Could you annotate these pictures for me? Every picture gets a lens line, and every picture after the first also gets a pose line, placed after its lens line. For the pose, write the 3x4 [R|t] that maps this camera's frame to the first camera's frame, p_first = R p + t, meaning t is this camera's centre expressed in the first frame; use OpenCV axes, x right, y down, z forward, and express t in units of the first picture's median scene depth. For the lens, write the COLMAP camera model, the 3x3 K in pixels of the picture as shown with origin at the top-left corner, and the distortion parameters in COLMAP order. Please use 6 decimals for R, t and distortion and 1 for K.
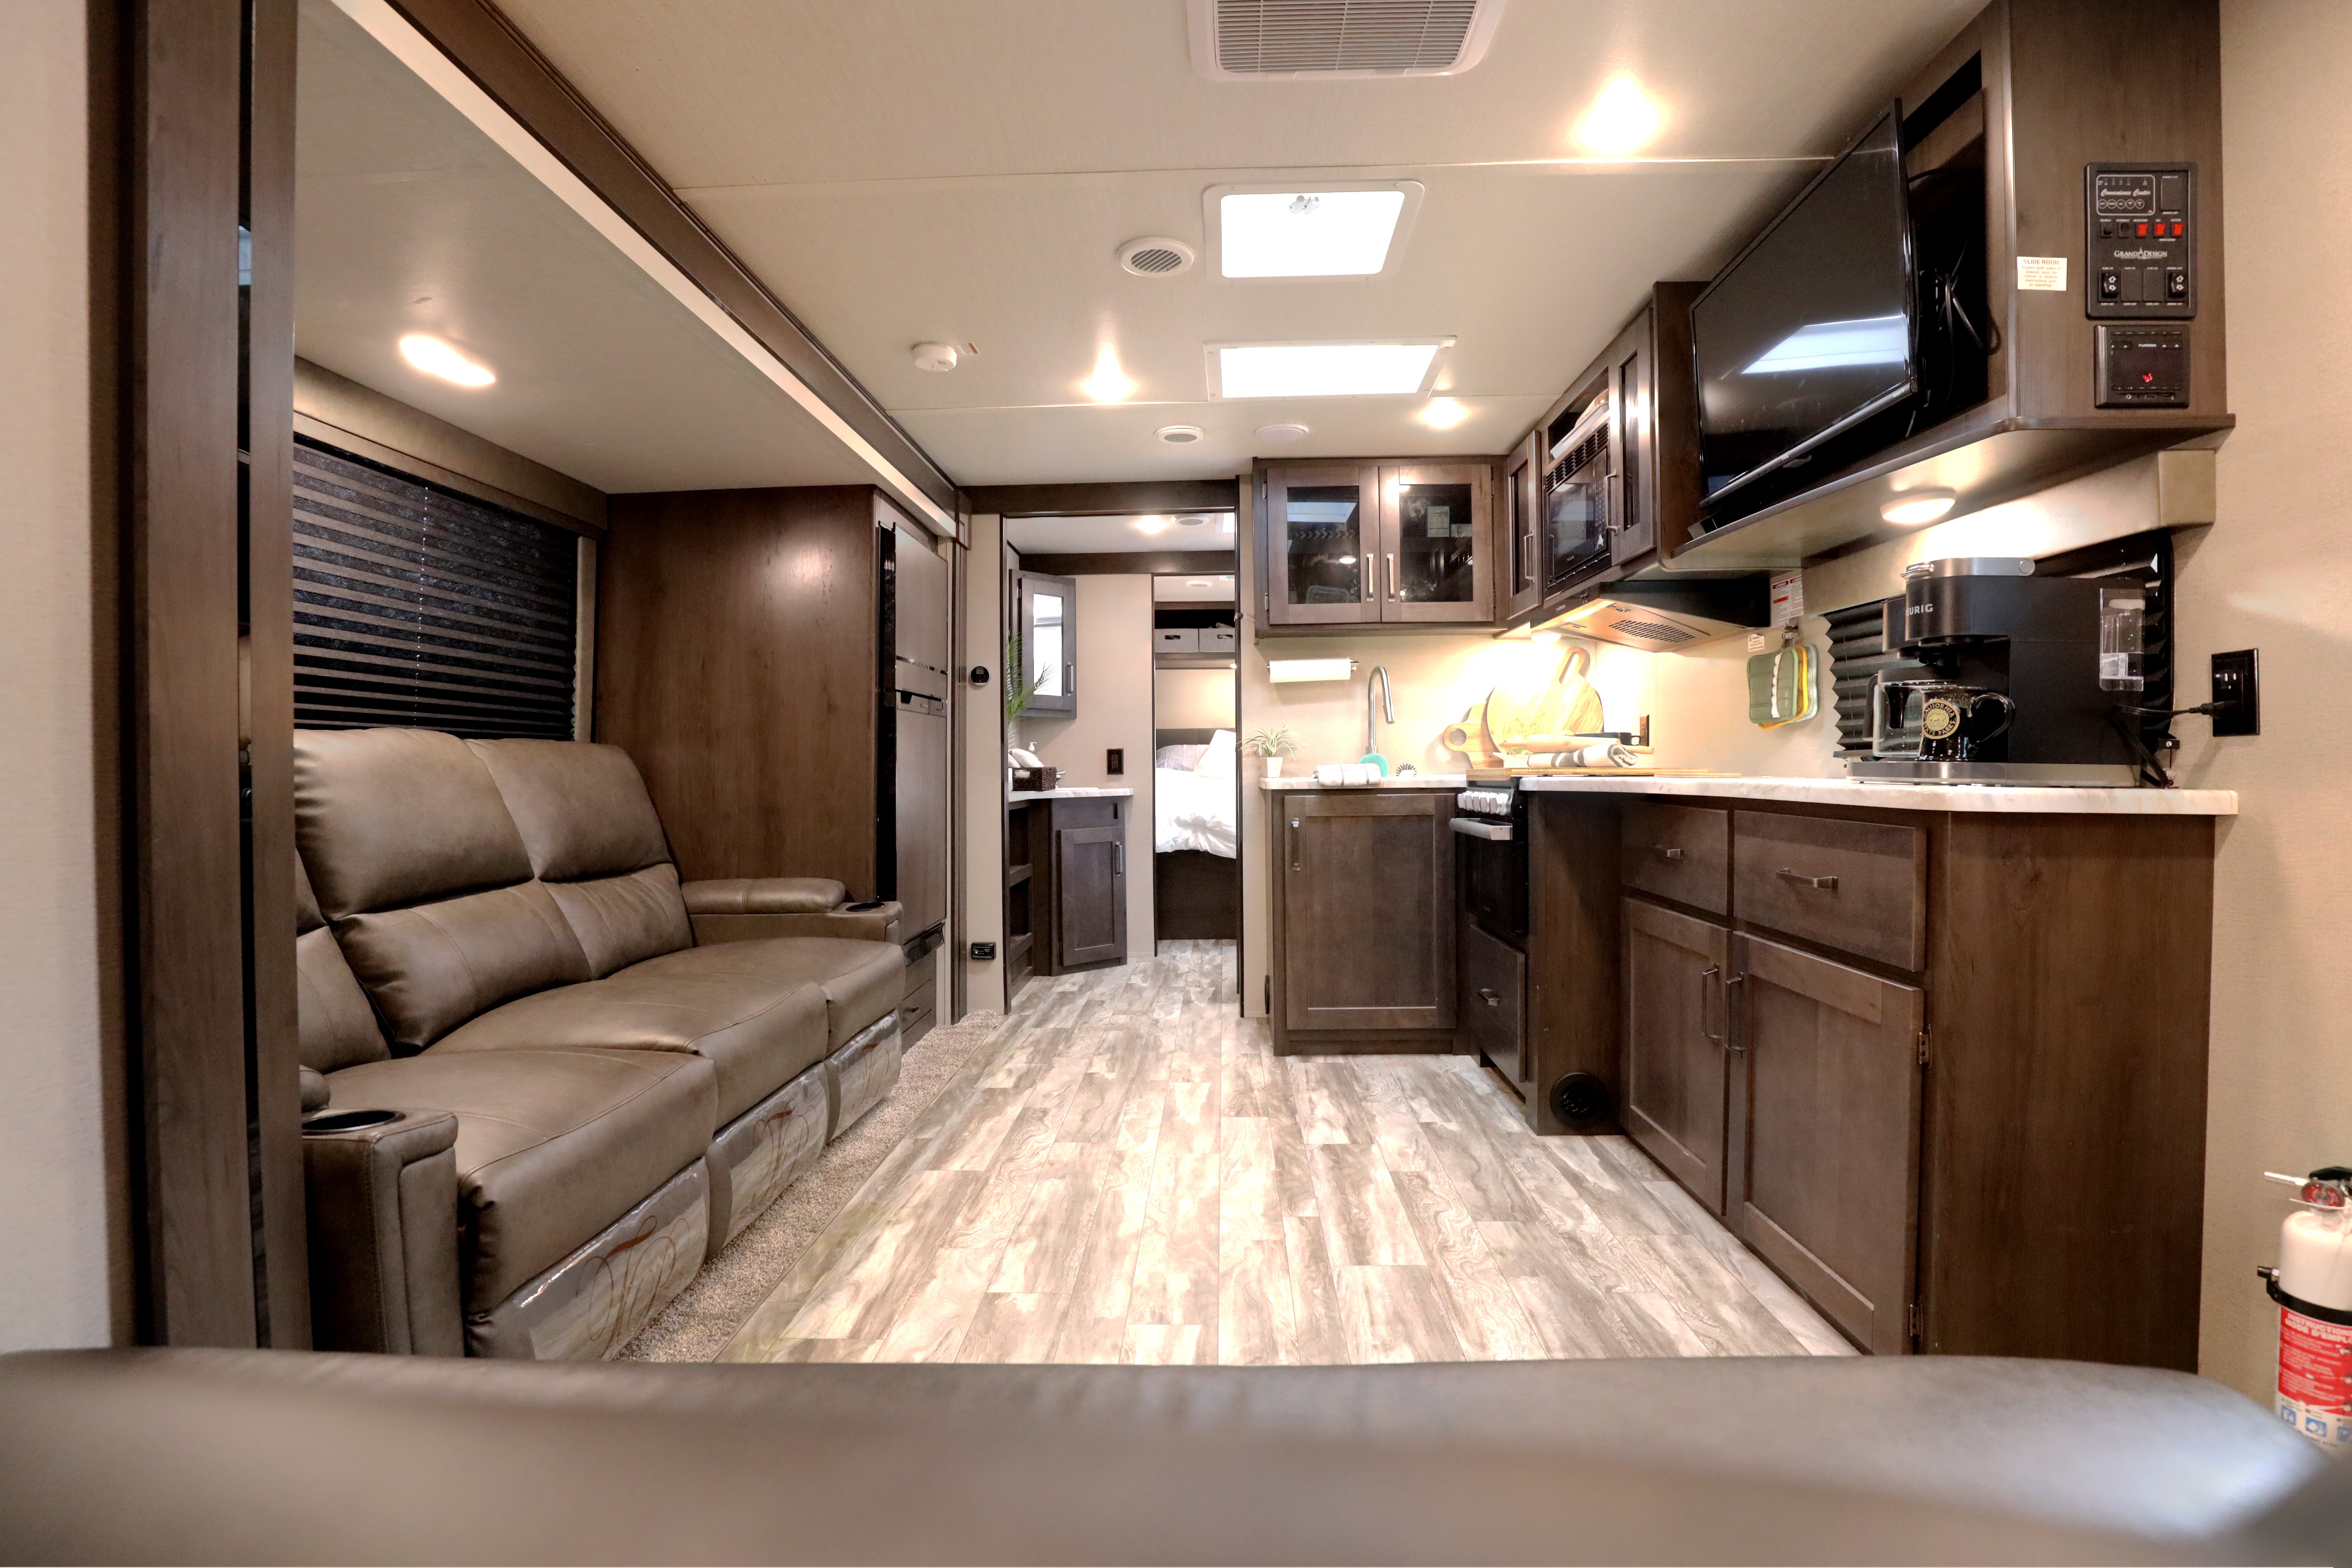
lens RADIAL K [[1079.2, 0, 1189.0], [0, 1079.2, 777.5], [0, 0, 1]] dist [-0.021943, 0.003261]
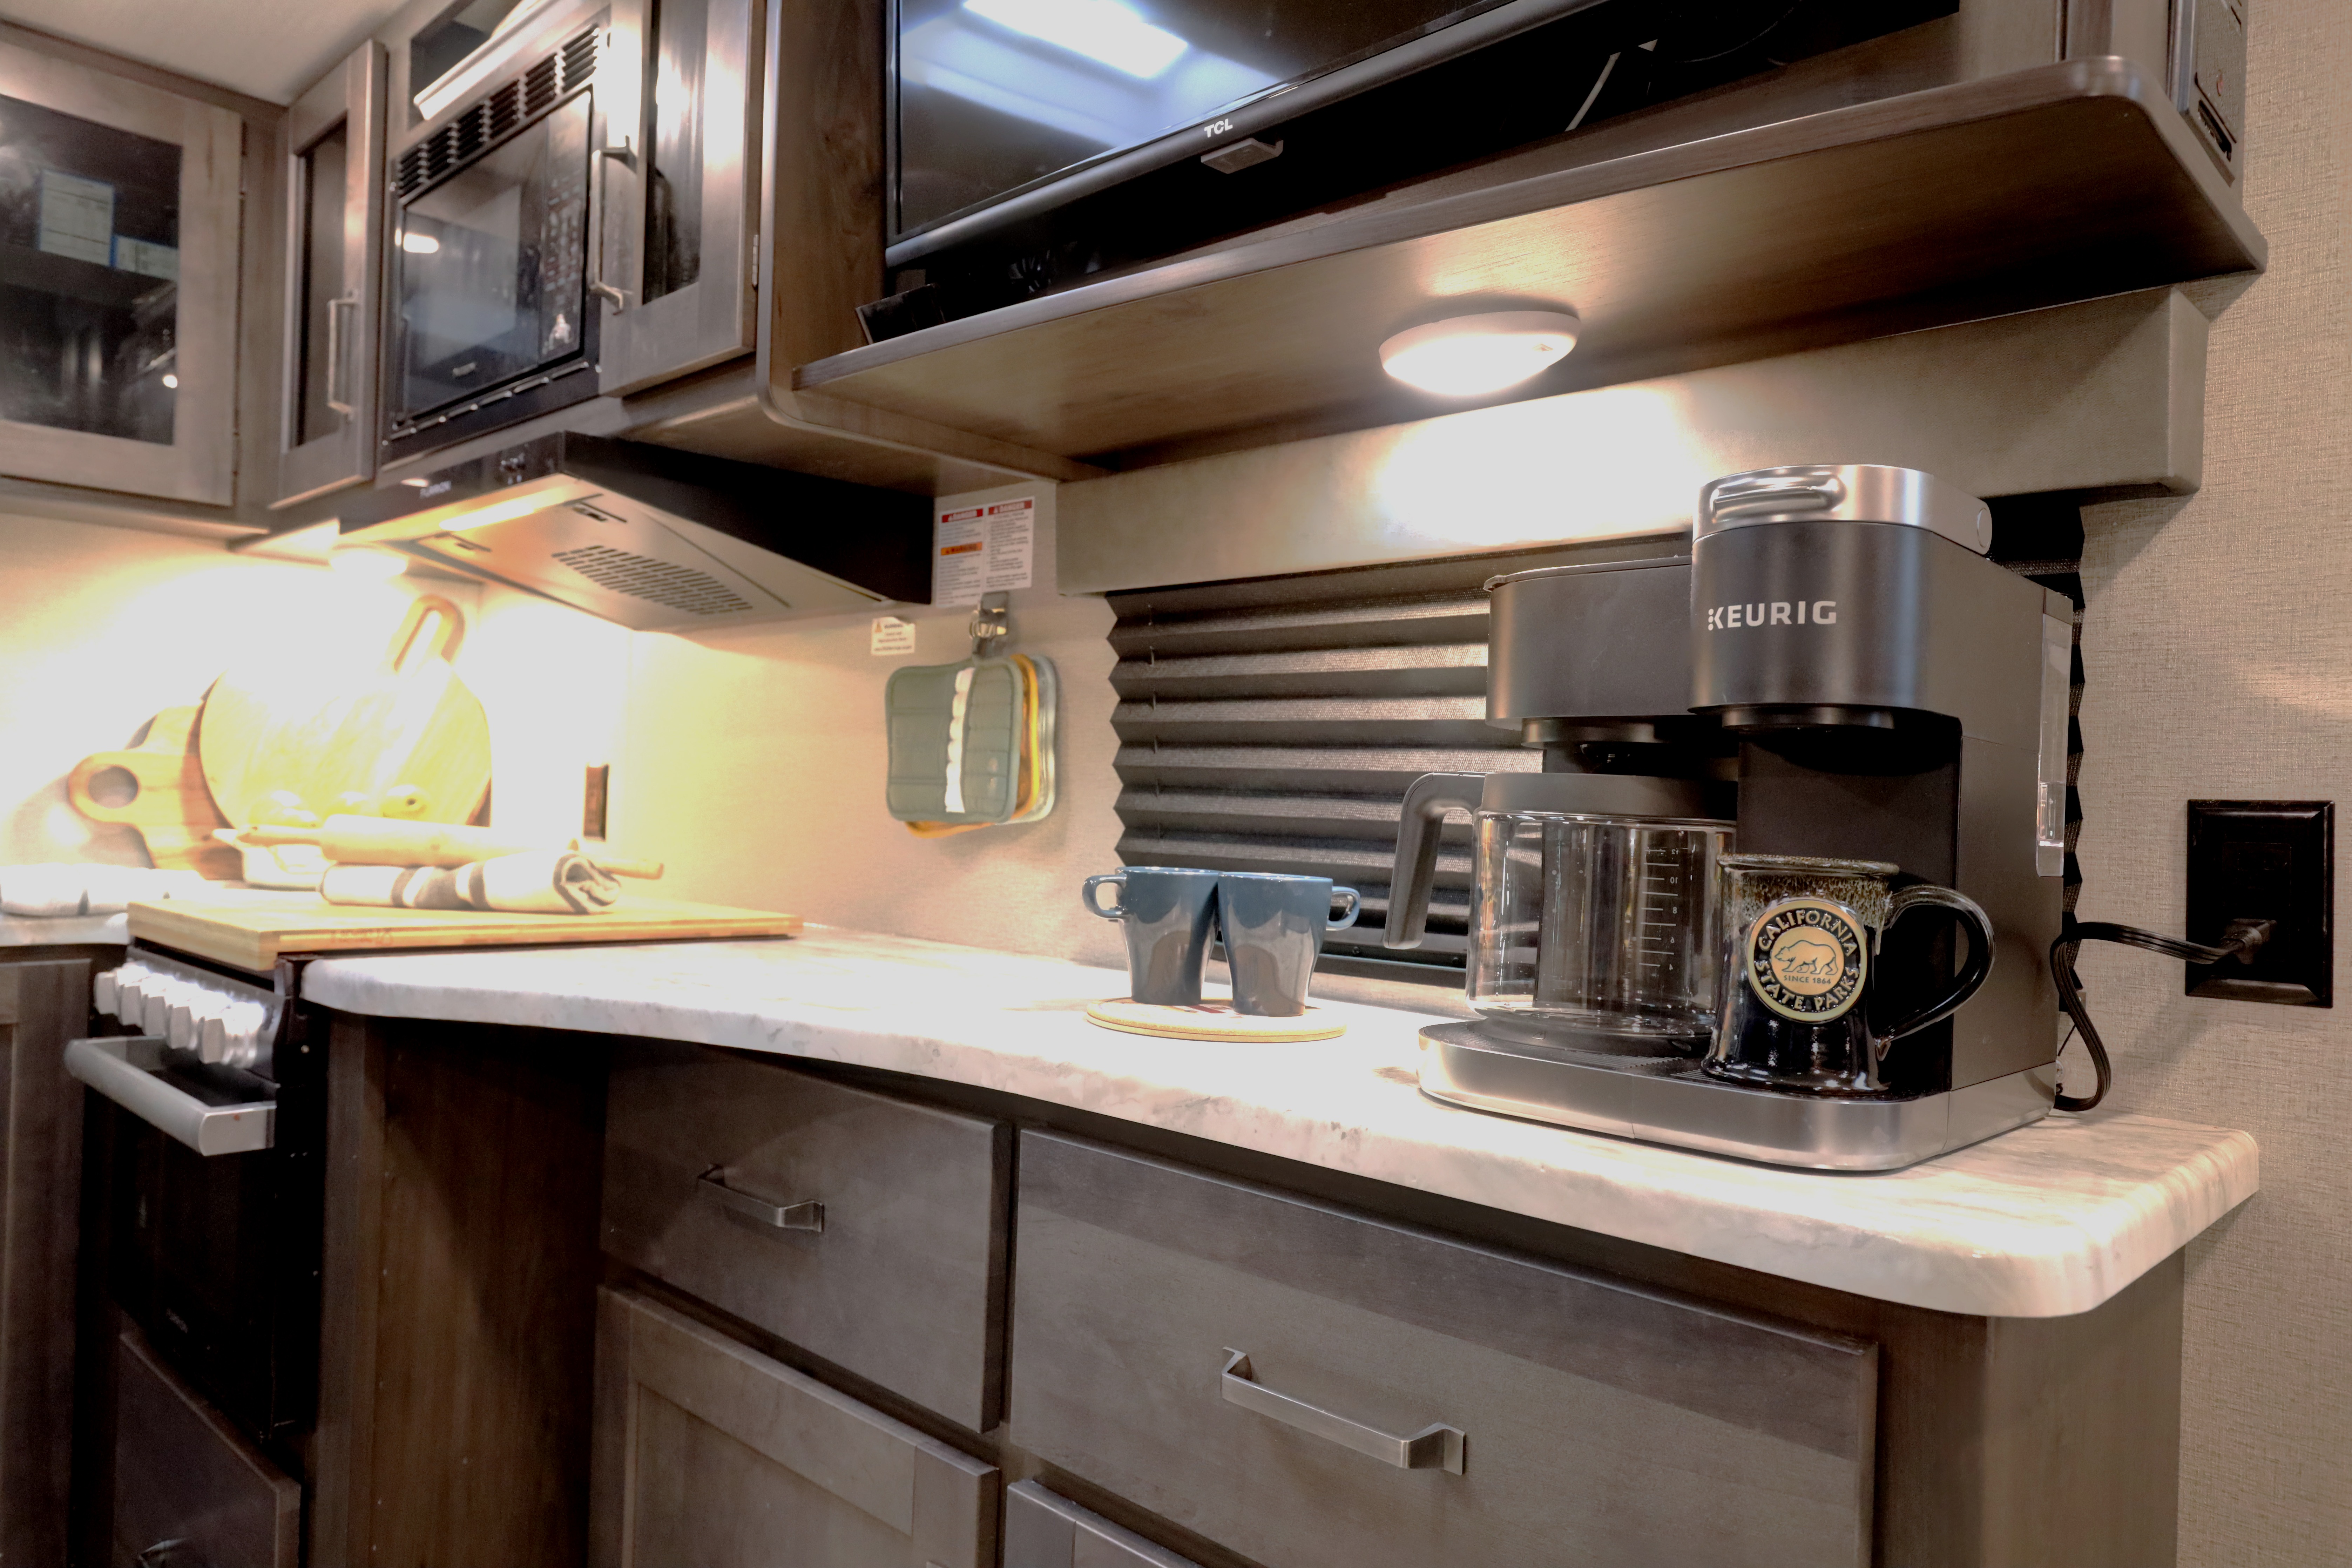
lens RADIAL K [[1564.9, 0, 1184.3], [0, 1564.9, 777.6], [0, 0, 1]] dist [0.007619, -0.003696]
pose [[0.672847, 0.038316, 0.738789, 0.129473], [-0.027315, 0.999264, -0.026948, -0.052860], [-0.739278, -0.002048, 0.673398, 0.474856]]
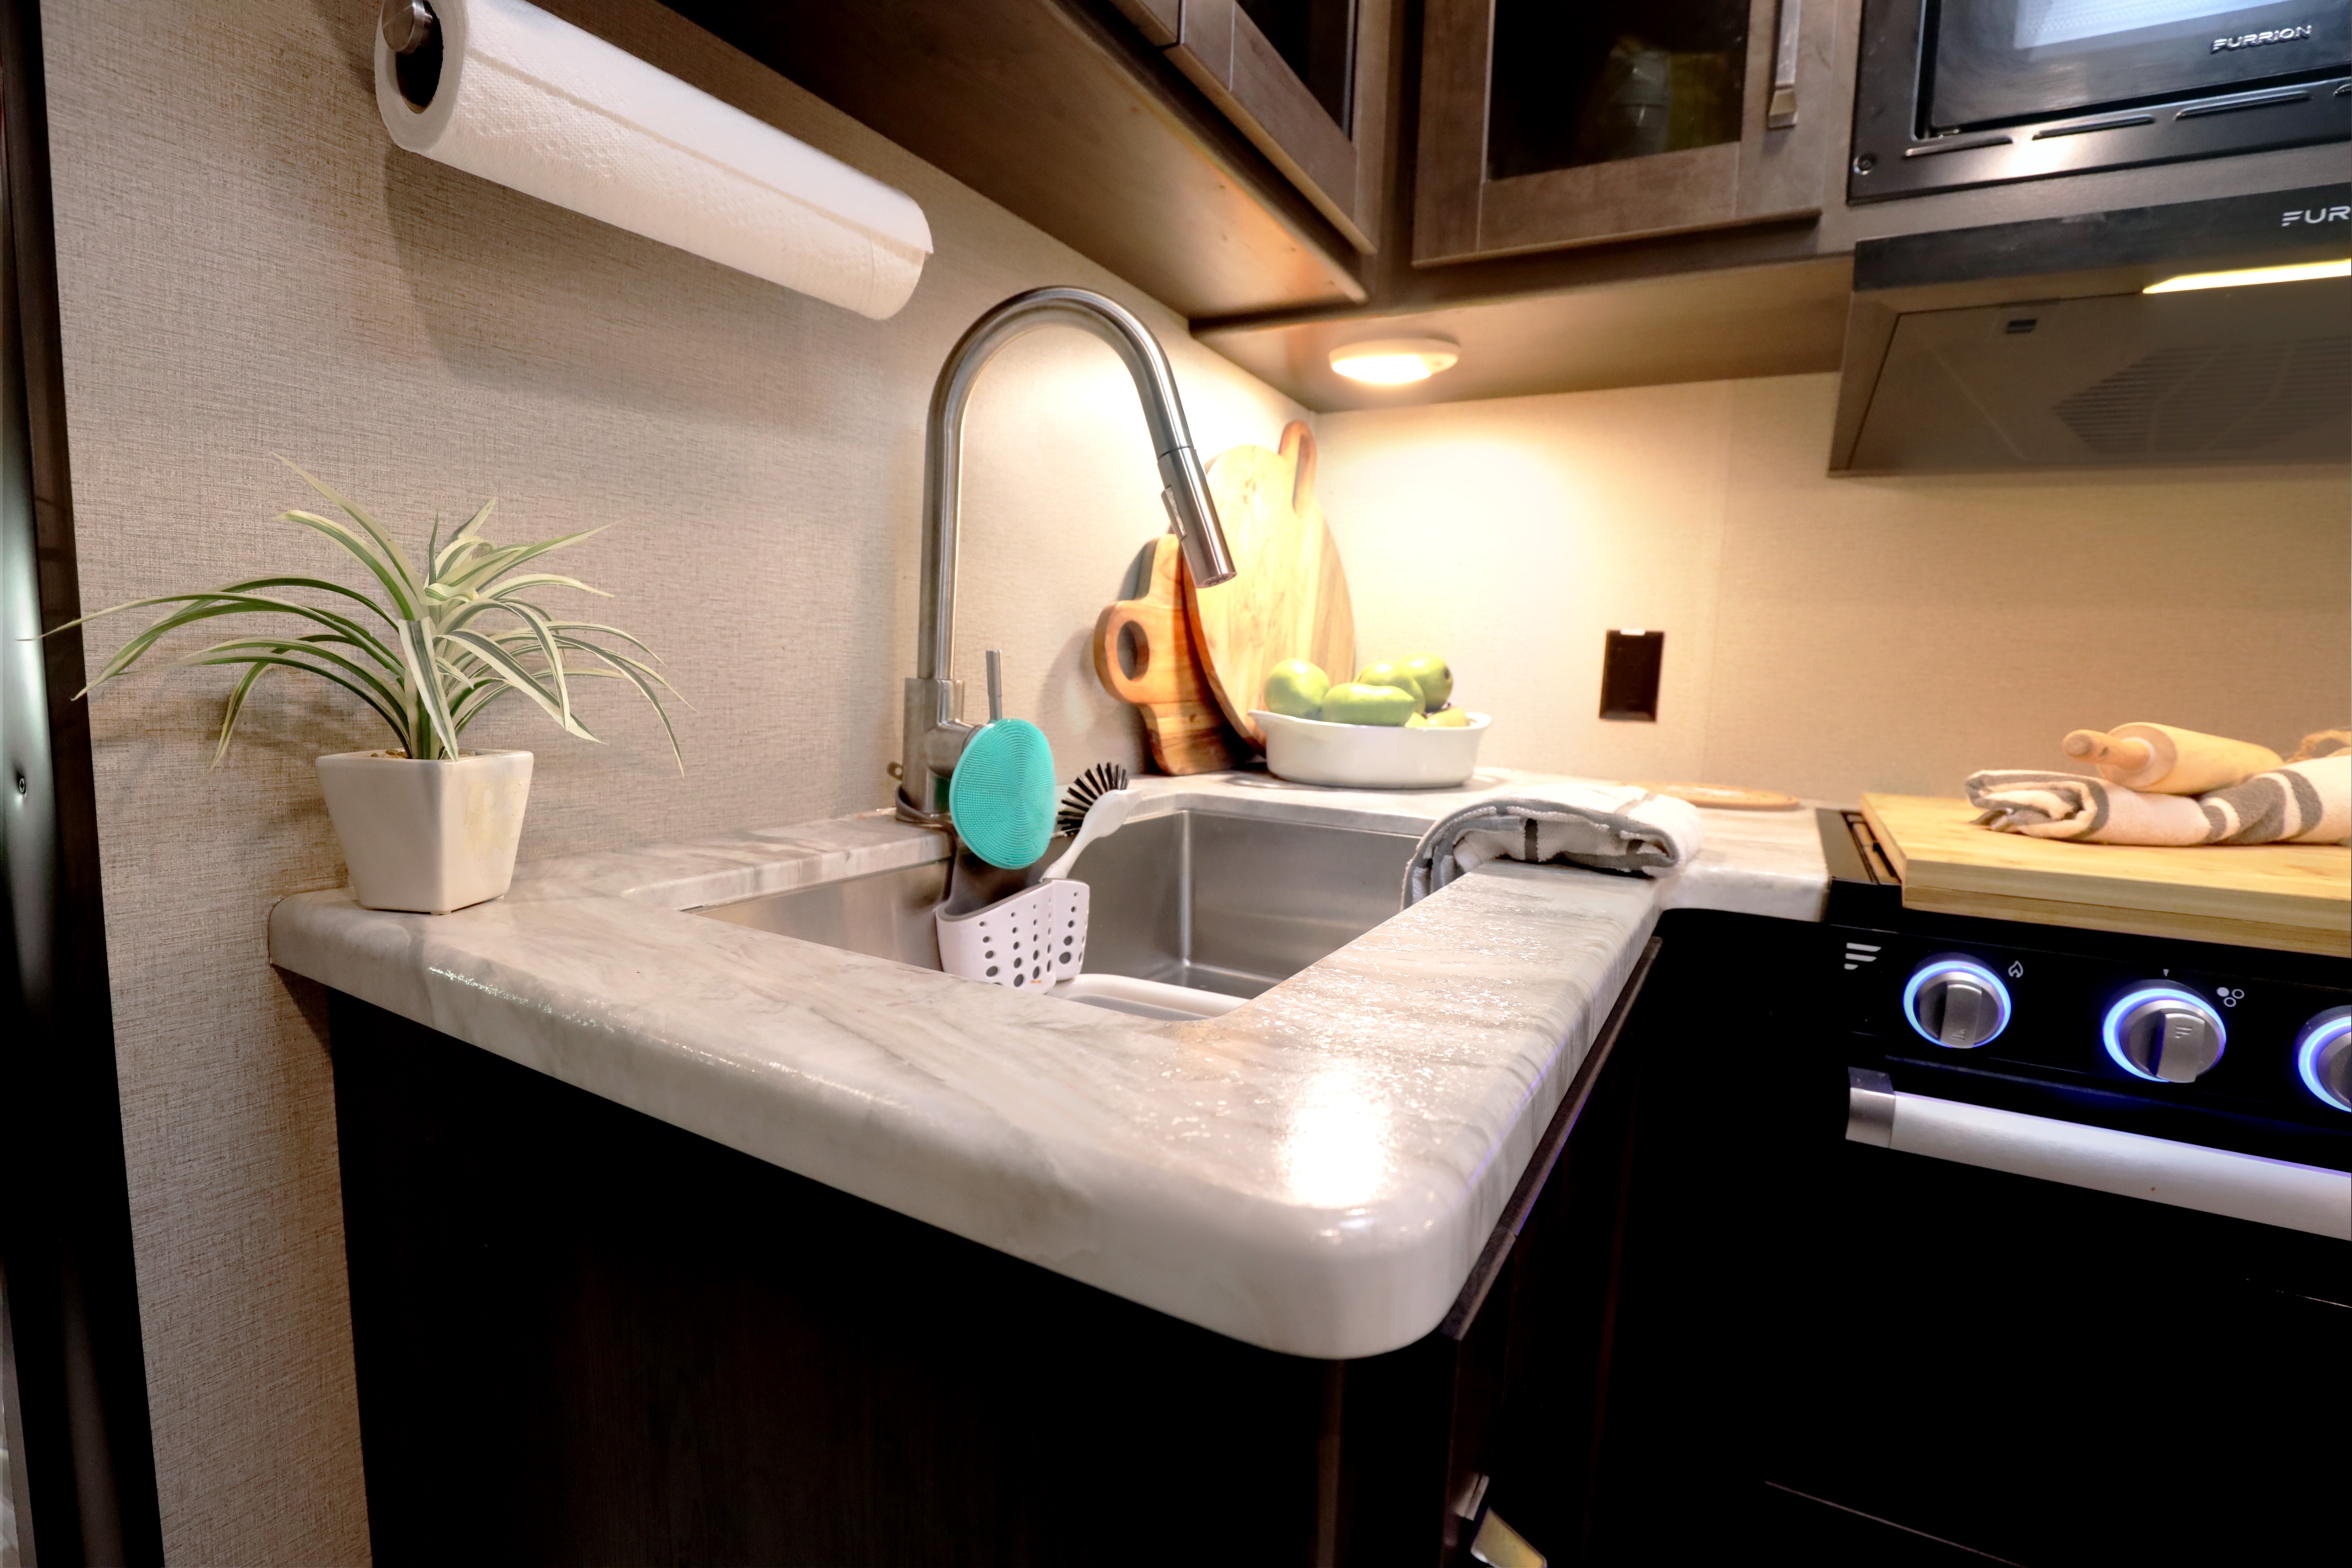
lens RADIAL K [[1079.2, 0, 1171.9], [0, 1079.2, 790.9], [0, 0, 1]] dist [-0.021943, 0.003261]
pose [[0.466938, -0.077283, 0.880907, 0.002935], [-0.030983, 0.994132, 0.103640, -0.045692], [-0.883747, -0.075686, 0.461803, 1.257431]]
